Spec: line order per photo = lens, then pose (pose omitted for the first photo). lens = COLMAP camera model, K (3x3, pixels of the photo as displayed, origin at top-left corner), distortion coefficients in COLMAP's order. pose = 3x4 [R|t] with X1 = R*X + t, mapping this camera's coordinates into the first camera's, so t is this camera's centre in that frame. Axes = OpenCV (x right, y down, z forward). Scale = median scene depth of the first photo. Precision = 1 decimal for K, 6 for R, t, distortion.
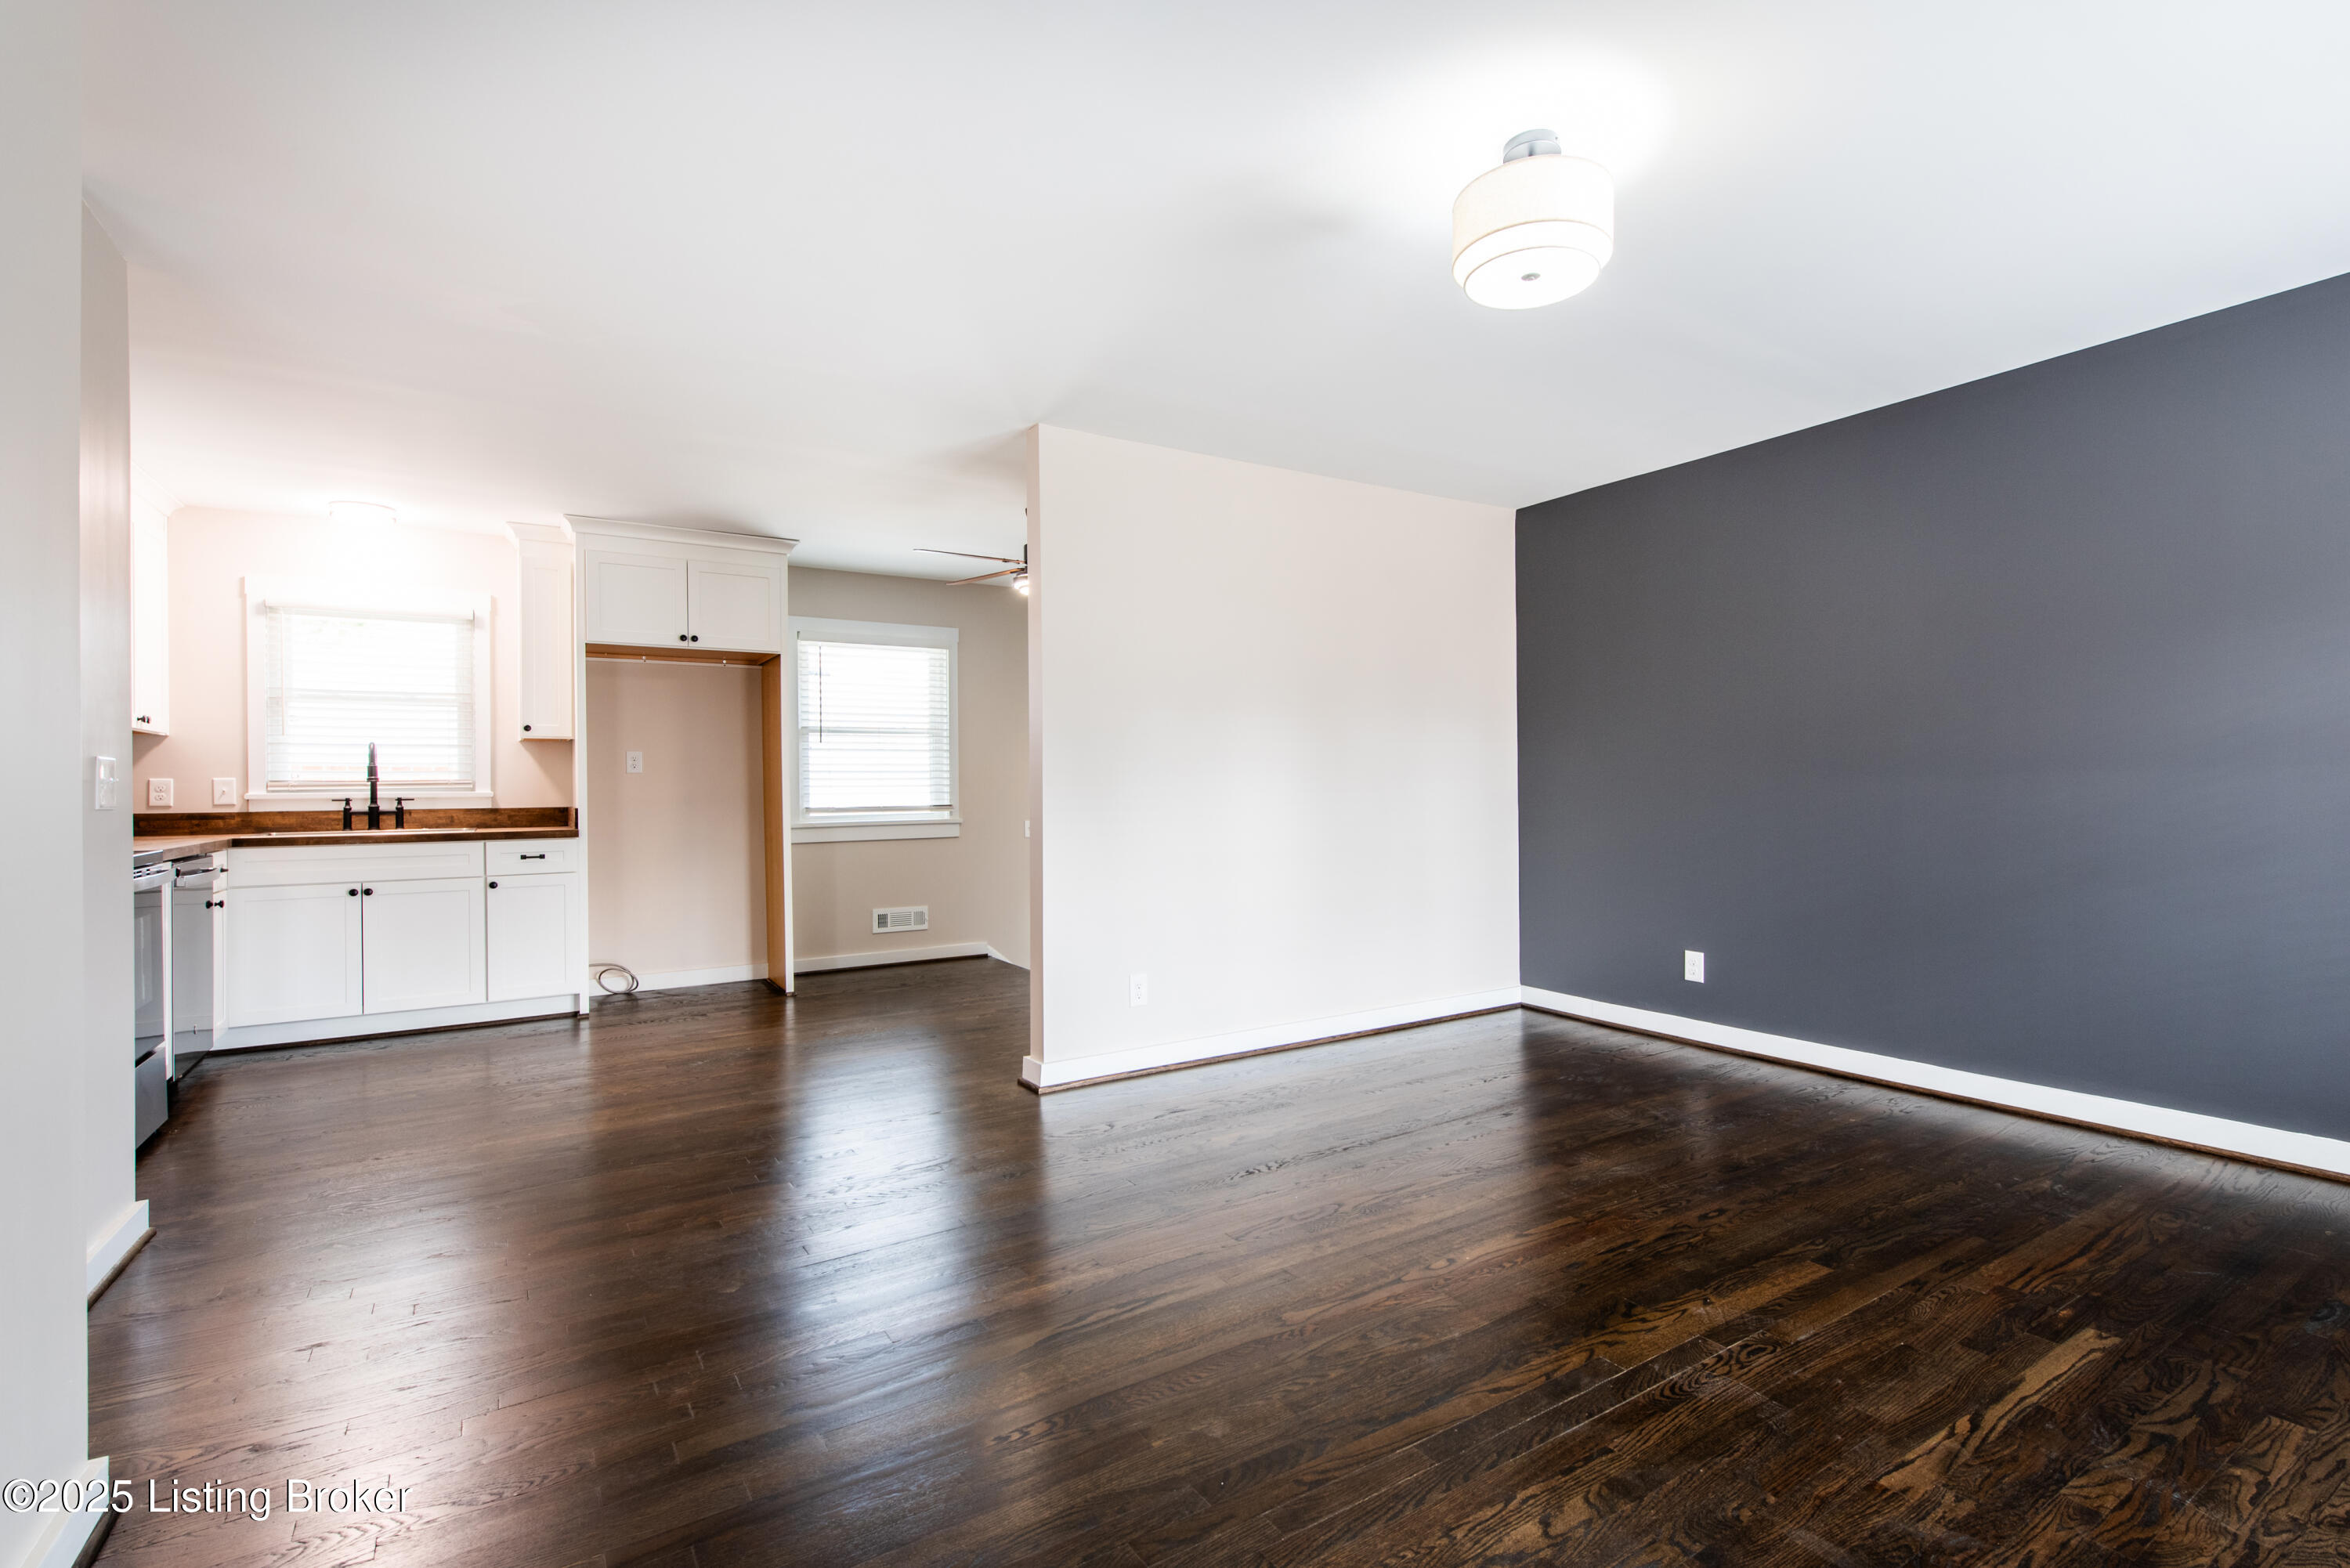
lens RADIAL K [[1115.7, 0, 1178.8], [0, 1115.7, 784.9], [0, 0, 1]] dist [0.018664, -0.000277]
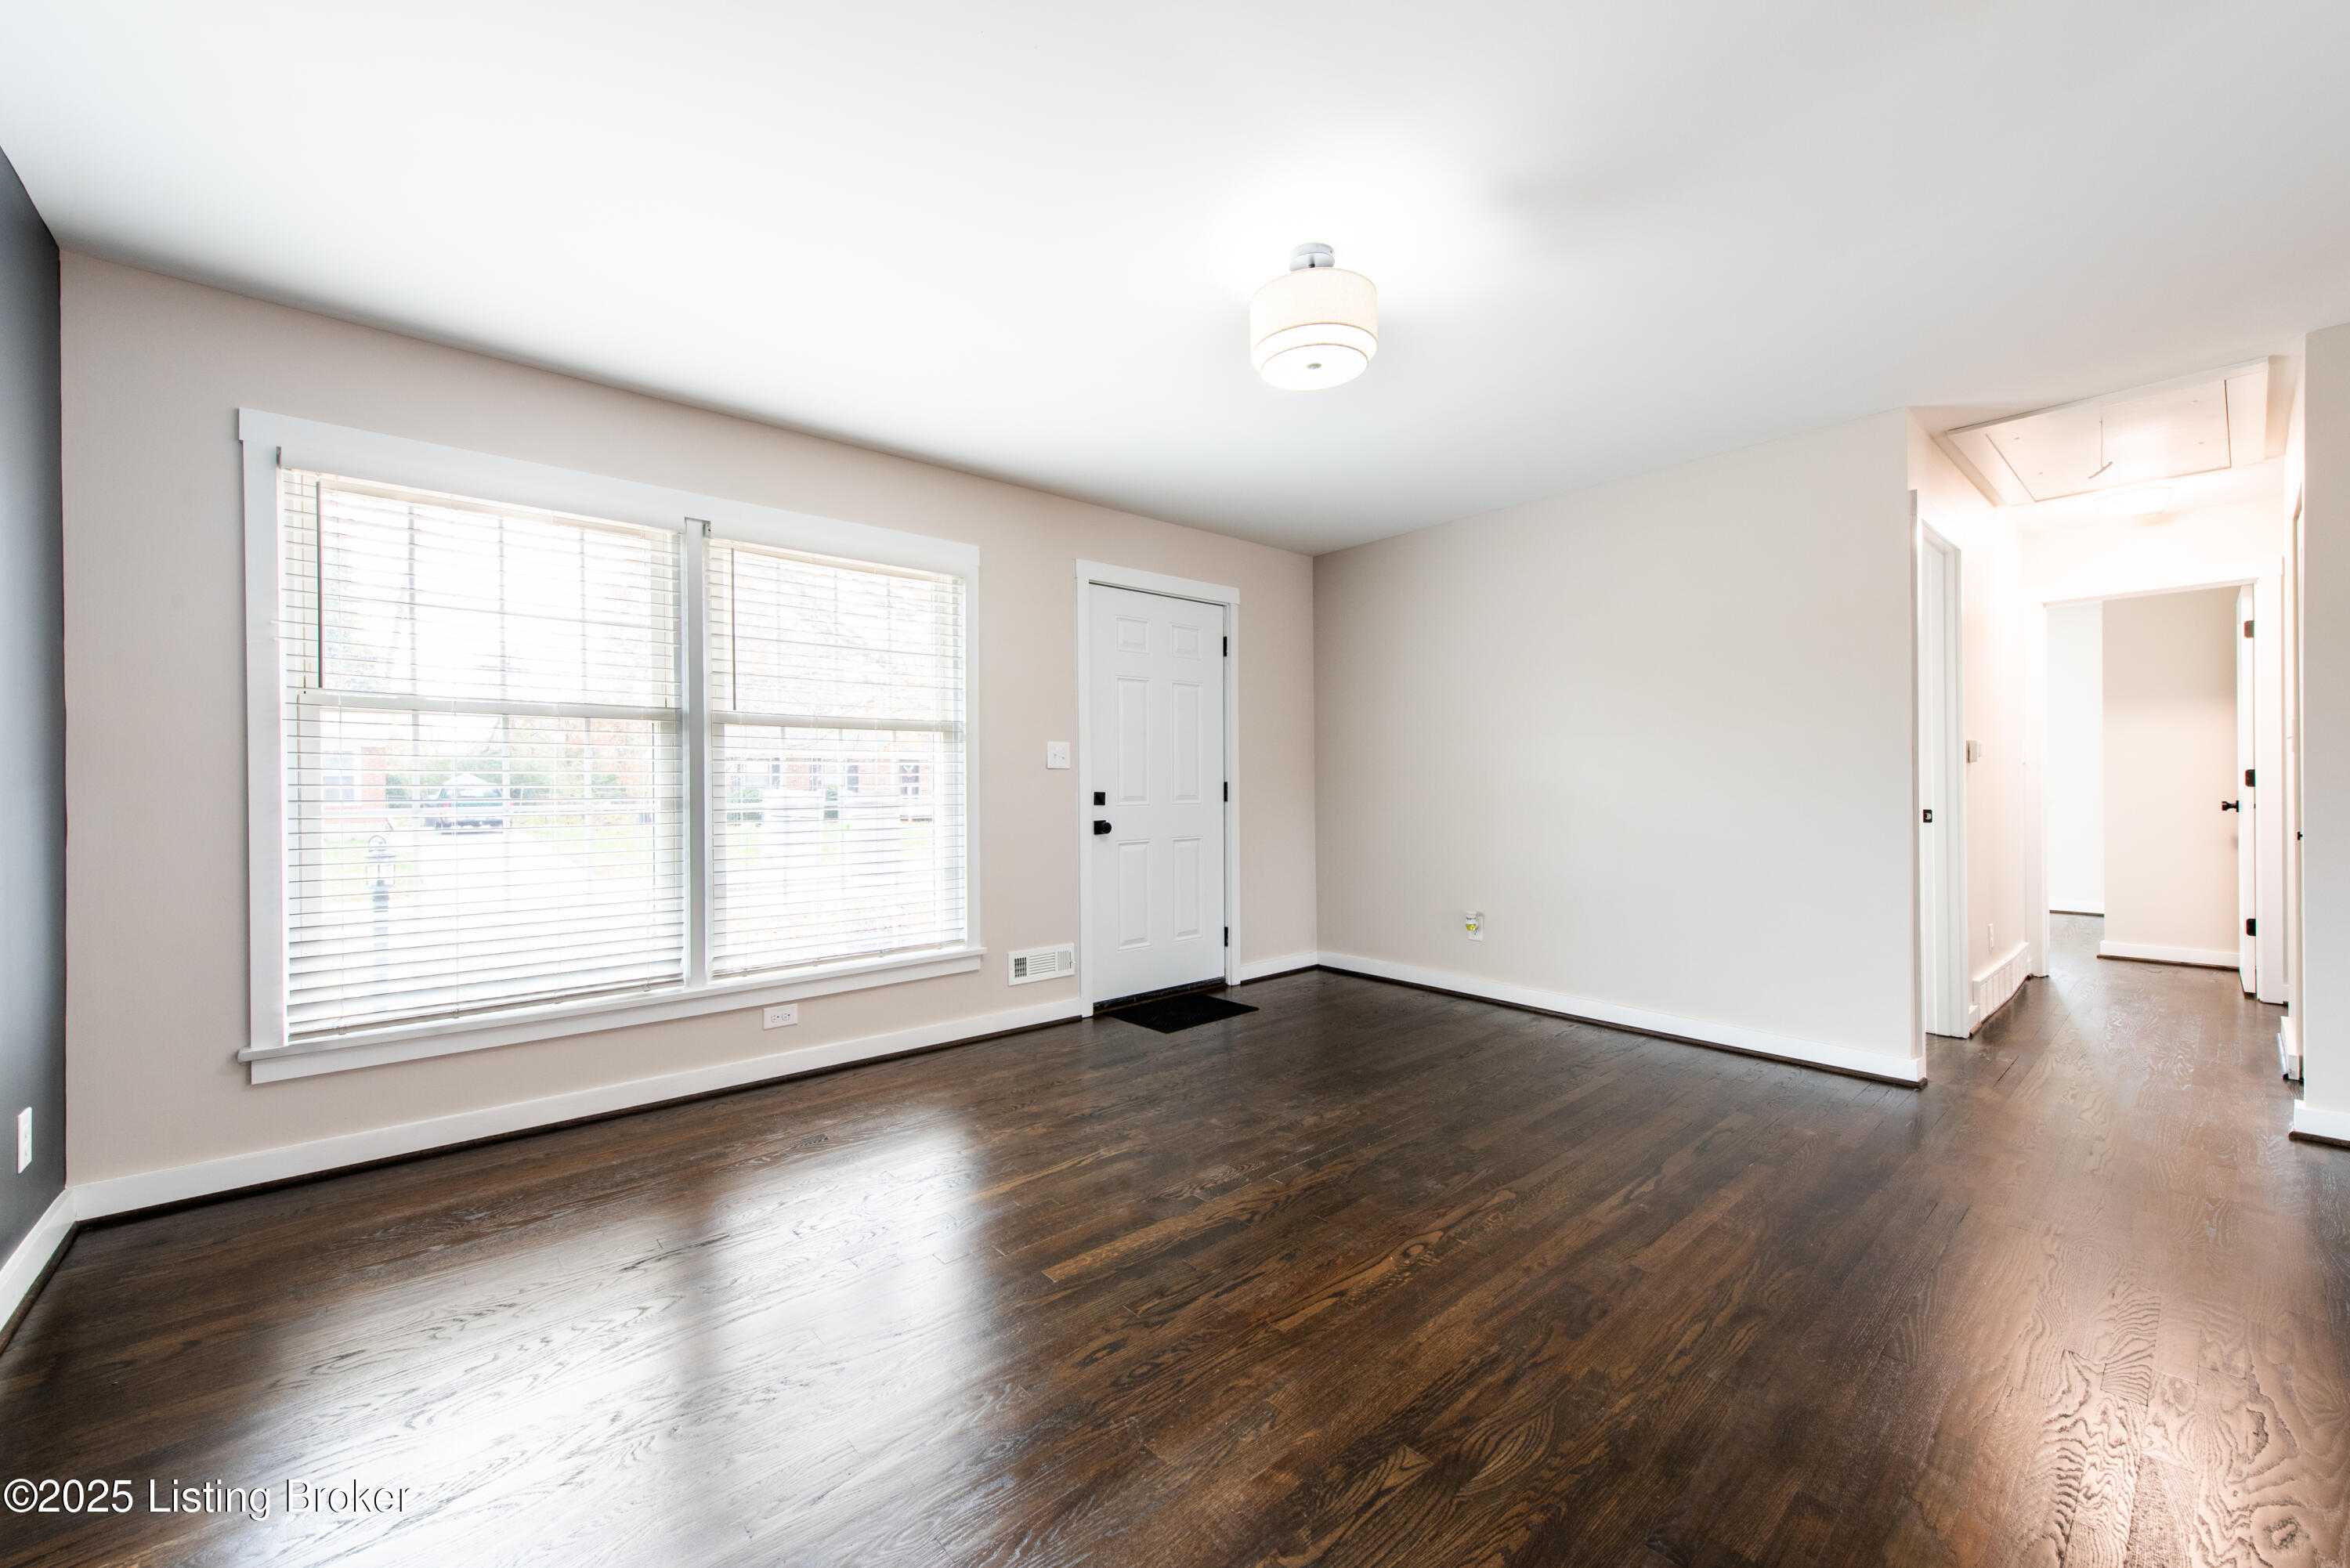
lens RADIAL K [[928.8, 0, 1175.4], [0, 928.8, 782.3], [0, 0, 1]] dist [-0.000416, -0.000022]
pose [[-0.989253, 0.018782, -0.145000, 0.239306], [0.018519, 0.999824, 0.003162, -0.003214], [0.145034, 0.000442, -0.989427, 0.765682]]
